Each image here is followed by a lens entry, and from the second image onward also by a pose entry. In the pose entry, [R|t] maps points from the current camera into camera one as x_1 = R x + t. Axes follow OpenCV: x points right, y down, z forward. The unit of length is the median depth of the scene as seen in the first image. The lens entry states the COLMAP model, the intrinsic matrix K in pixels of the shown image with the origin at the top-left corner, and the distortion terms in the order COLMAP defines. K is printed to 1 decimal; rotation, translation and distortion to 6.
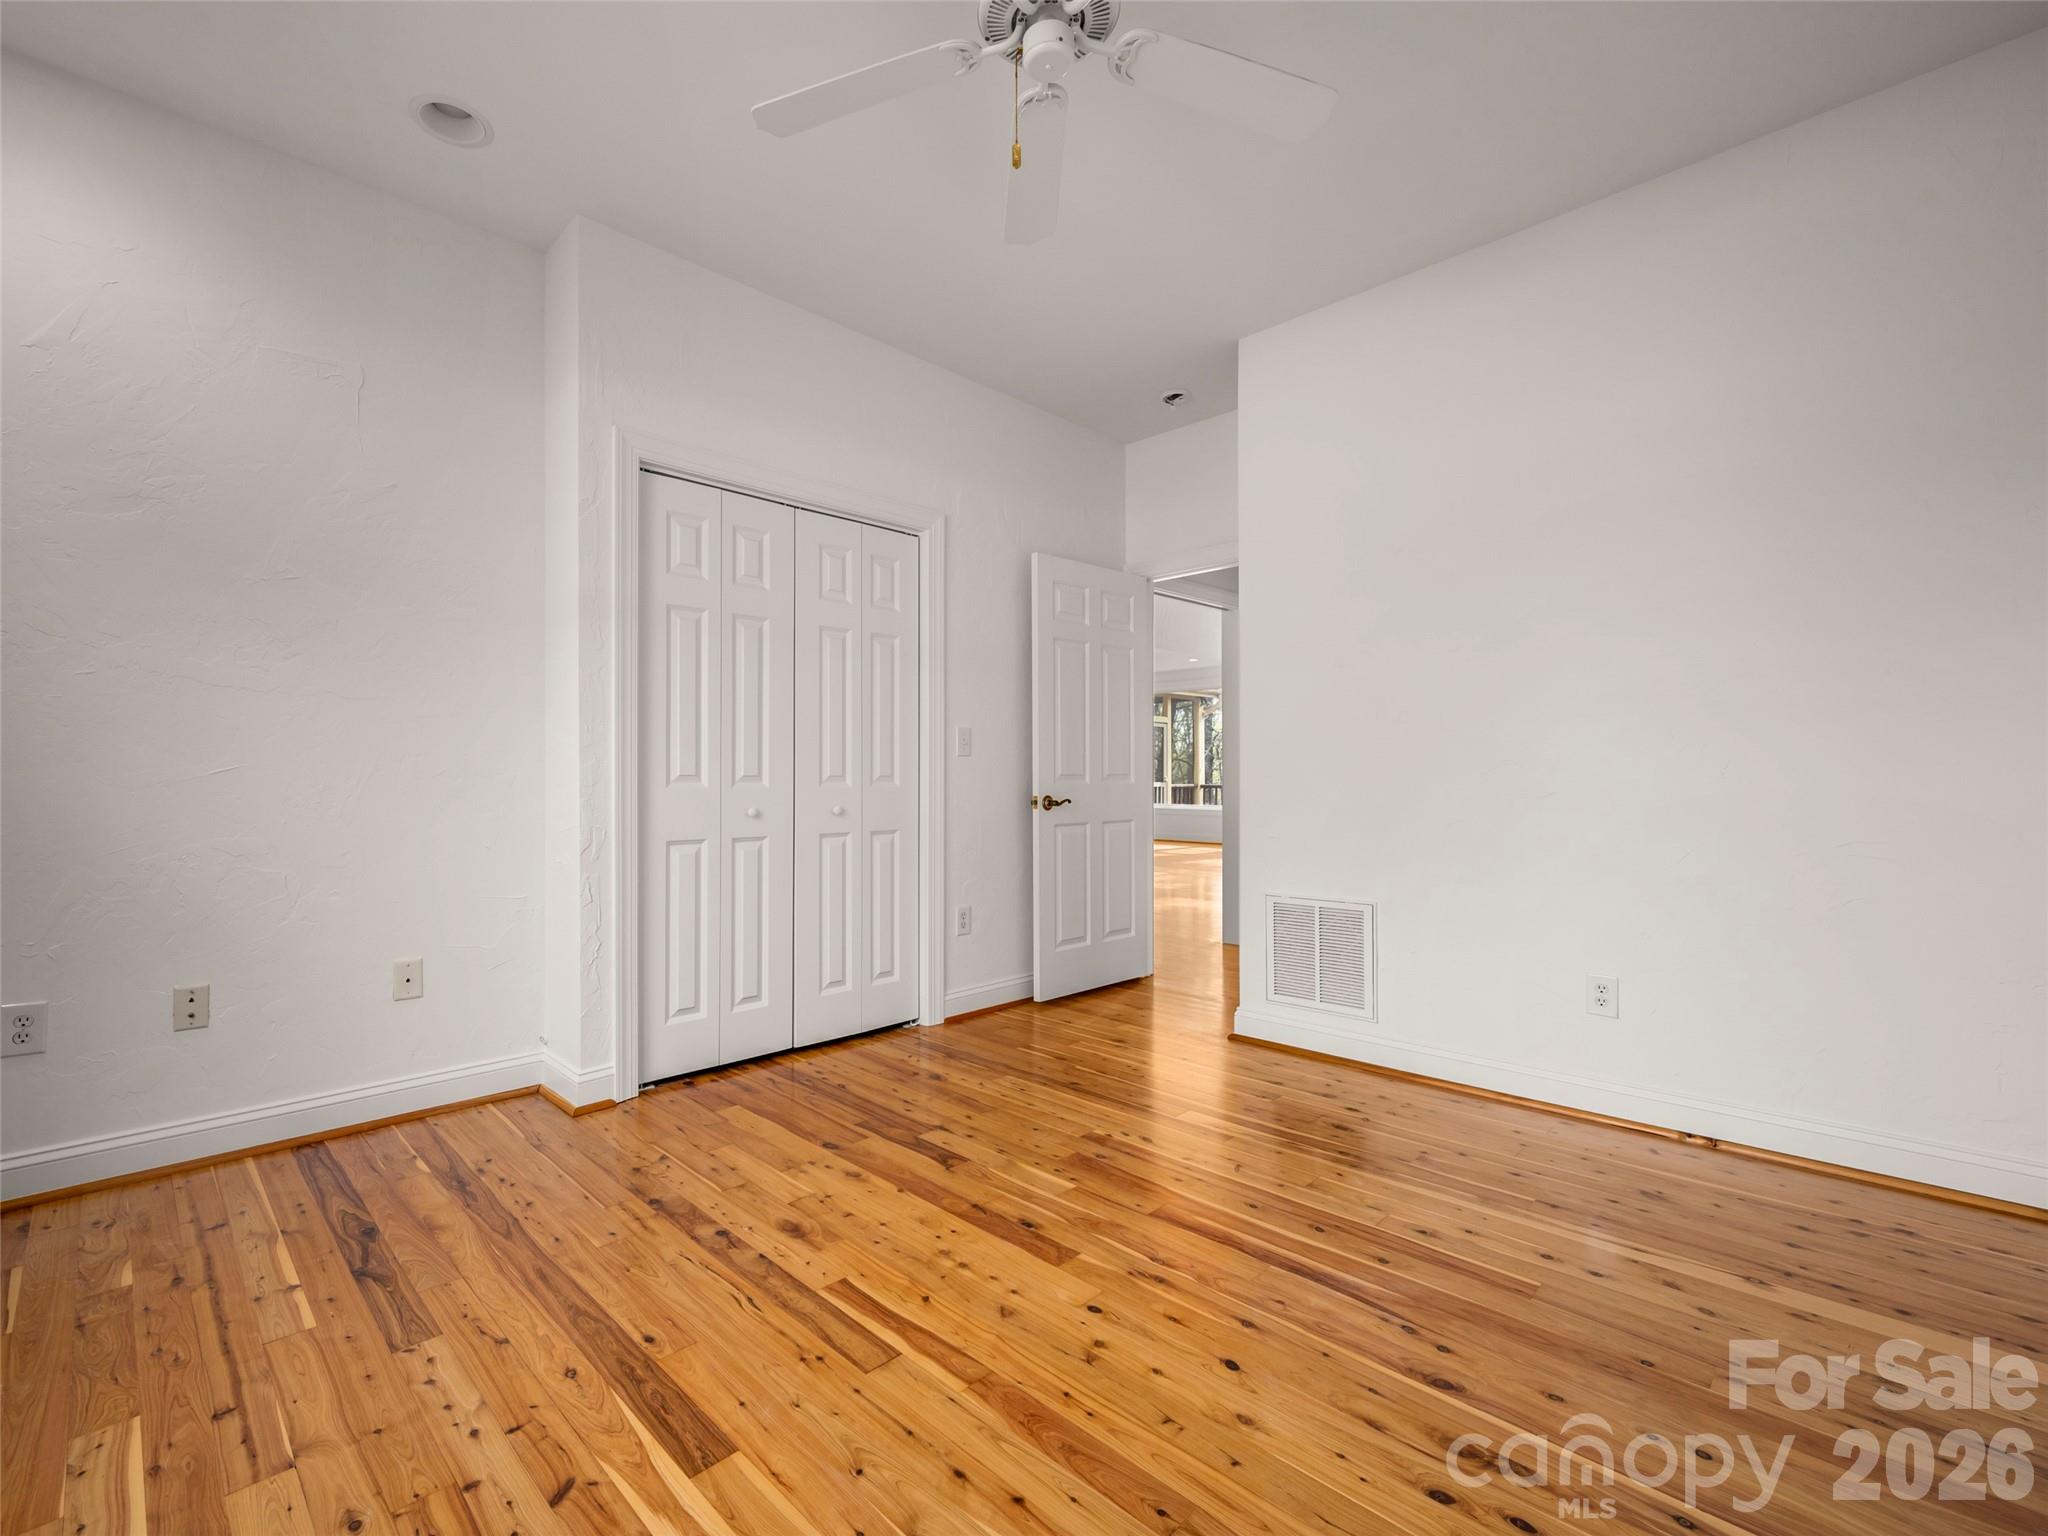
lens RADIAL K [[909.6, 0, 1024.5], [0, 909.6, 776.4], [0, 0, 1]] dist [-0.000441, -0.000354]
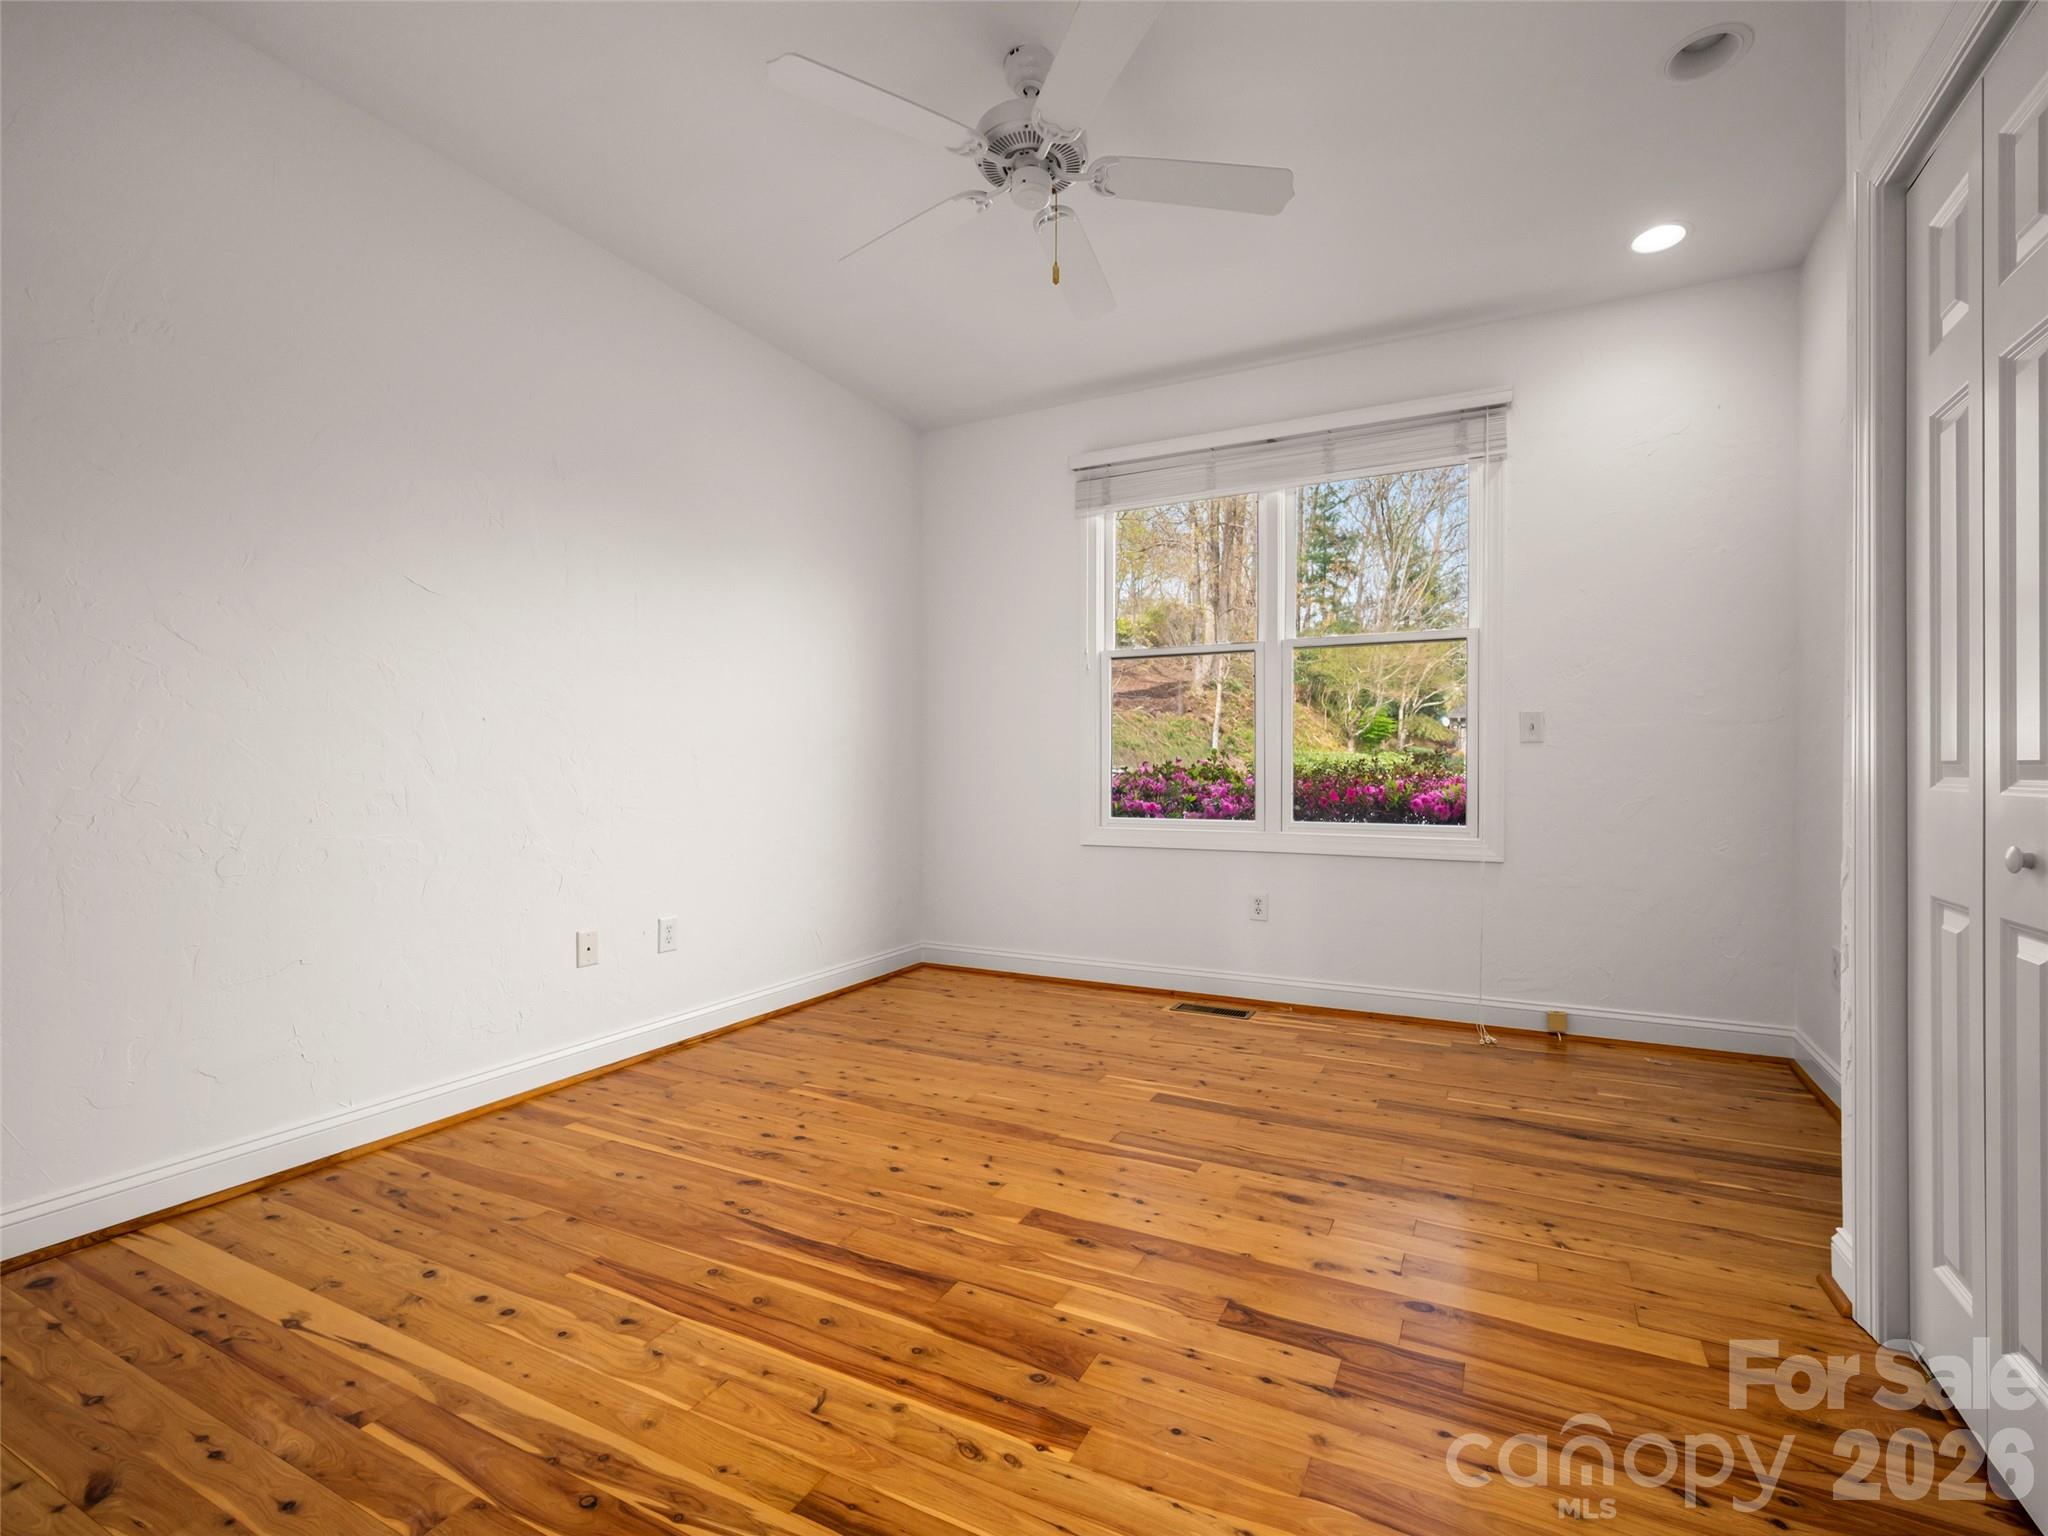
lens RADIAL K [[909.6, 0, 1024.5], [0, 909.6, 776.4], [0, 0, 1]] dist [-0.000441, -0.000354]
pose [[-0.971587, 0.001091, -0.236680, 0.303232], [-0.000790, 0.999969, 0.007852, 0.002086], [0.236681, 0.007816, -0.971556, 2.016362]]
